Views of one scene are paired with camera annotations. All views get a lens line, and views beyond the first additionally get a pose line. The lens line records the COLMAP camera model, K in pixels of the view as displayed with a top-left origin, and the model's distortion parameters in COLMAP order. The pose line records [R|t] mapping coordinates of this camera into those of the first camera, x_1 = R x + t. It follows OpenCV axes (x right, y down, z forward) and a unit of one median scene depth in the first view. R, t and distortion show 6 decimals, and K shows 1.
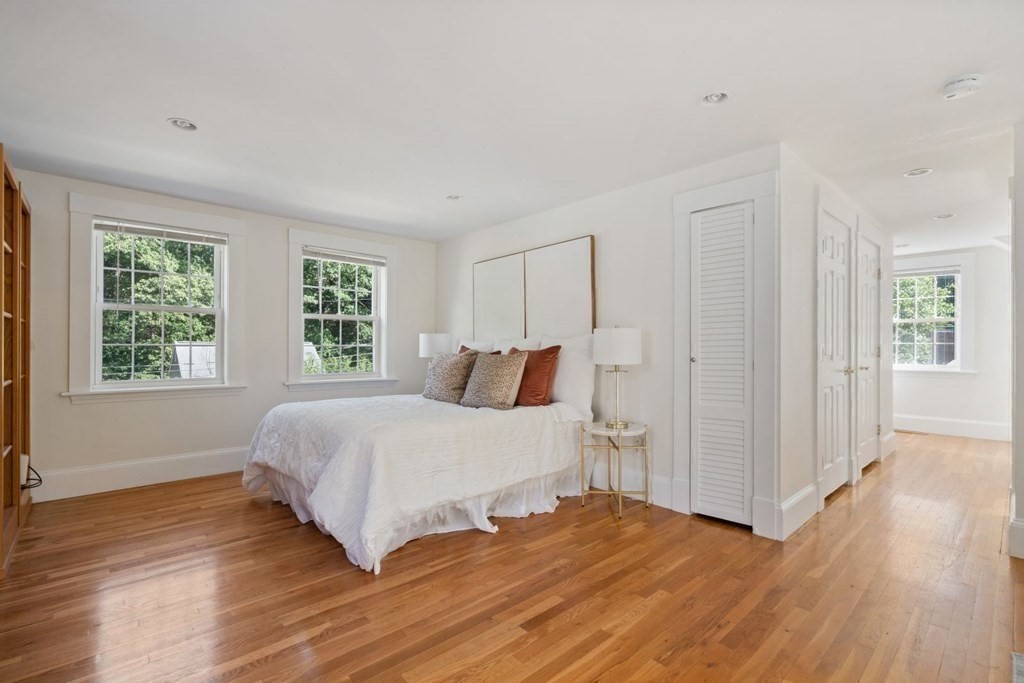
lens RADIAL K [[467.7, 0, 508.4], [0, 467.7, 344.4], [0, 0, 1]] dist [-0.003324, 0.001237]
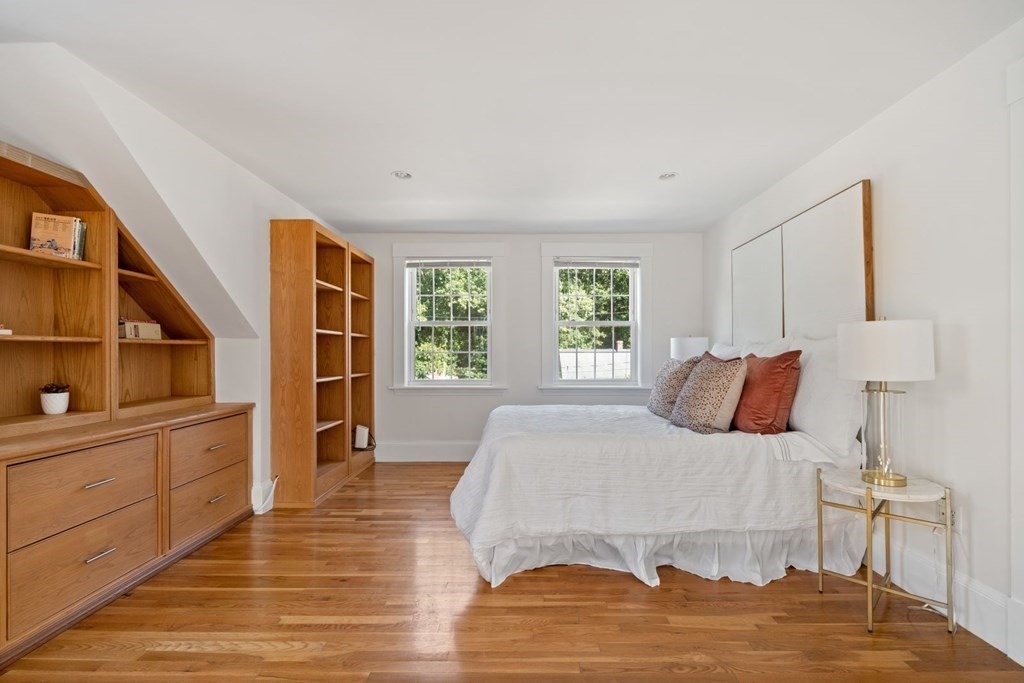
lens RADIAL K [[467.7, 0, 514.1], [0, 467.7, 348.3], [0, 0, 1]] dist [-0.003324, 0.001237]
pose [[0.741302, -0.009880, -0.671099, 0.279934], [0.006624, 0.999951, -0.007404, 0.001938], [0.671139, 0.001043, 0.741331, 0.212943]]
